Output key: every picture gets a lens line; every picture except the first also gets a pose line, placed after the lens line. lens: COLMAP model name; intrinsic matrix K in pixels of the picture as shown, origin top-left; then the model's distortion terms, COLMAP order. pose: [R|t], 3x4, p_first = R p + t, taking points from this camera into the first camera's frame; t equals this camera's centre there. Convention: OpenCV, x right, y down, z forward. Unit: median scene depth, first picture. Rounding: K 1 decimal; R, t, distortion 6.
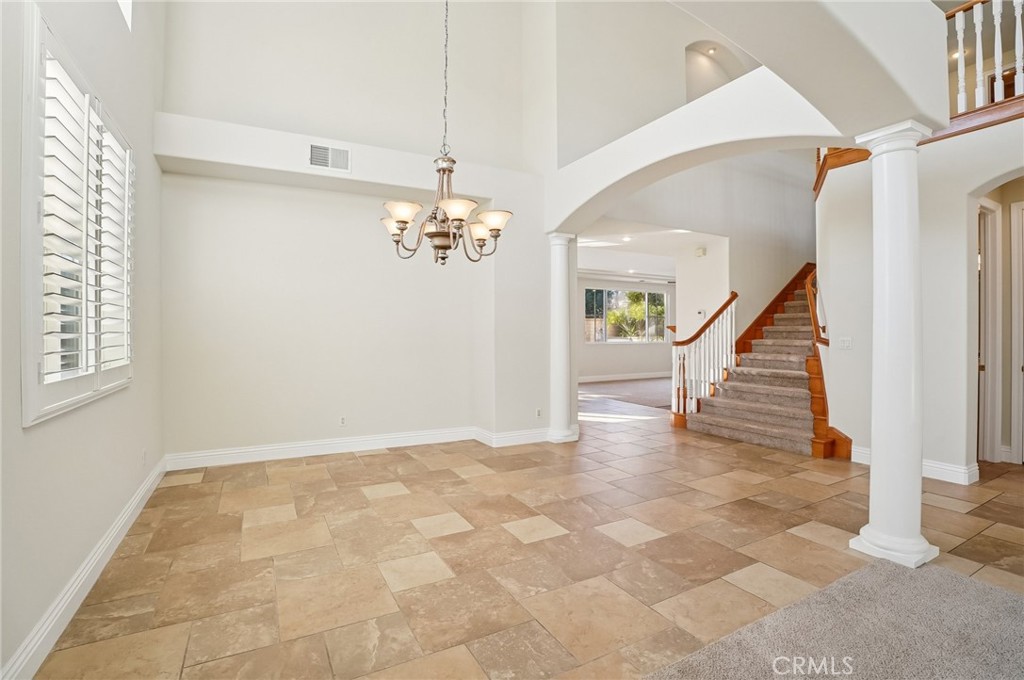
lens RADIAL K [[470.4, 0, 509.8], [0, 470.4, 333.0], [0, 0, 1]] dist [-0.036039, 0.005315]
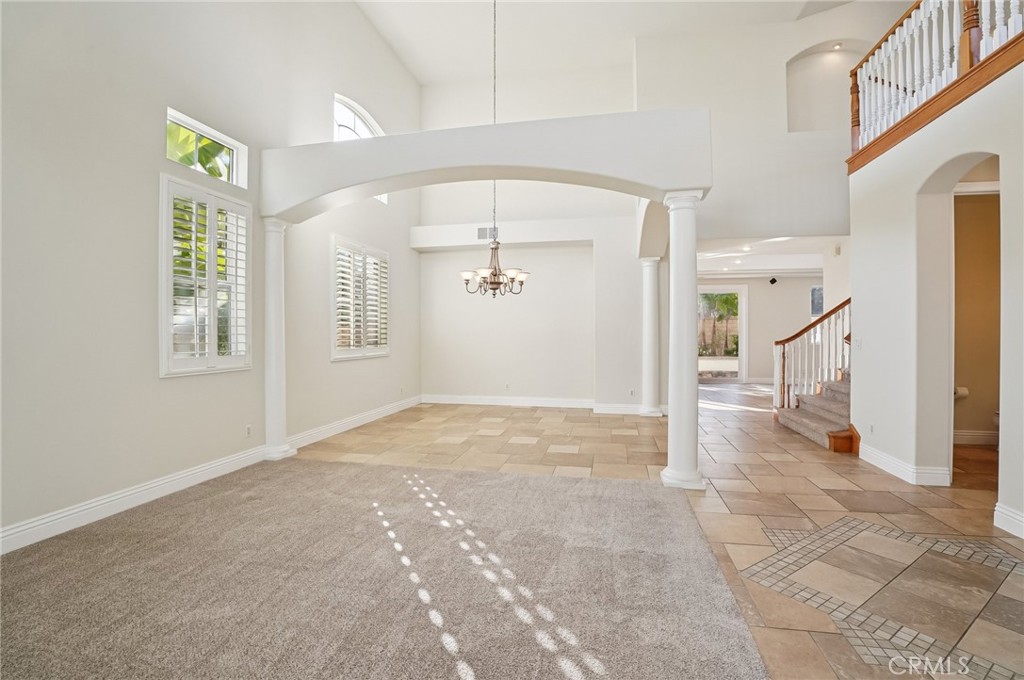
lens RADIAL K [[470.4, 0, 515.6], [0, 470.4, 339.5], [0, 0, 1]] dist [-0.036039, 0.005315]
pose [[0.769874, 0.010962, -0.638102, 0.732847], [0.000694, 0.999838, 0.018013, -0.006872], [0.638196, -0.014311, 0.769741, -0.267565]]
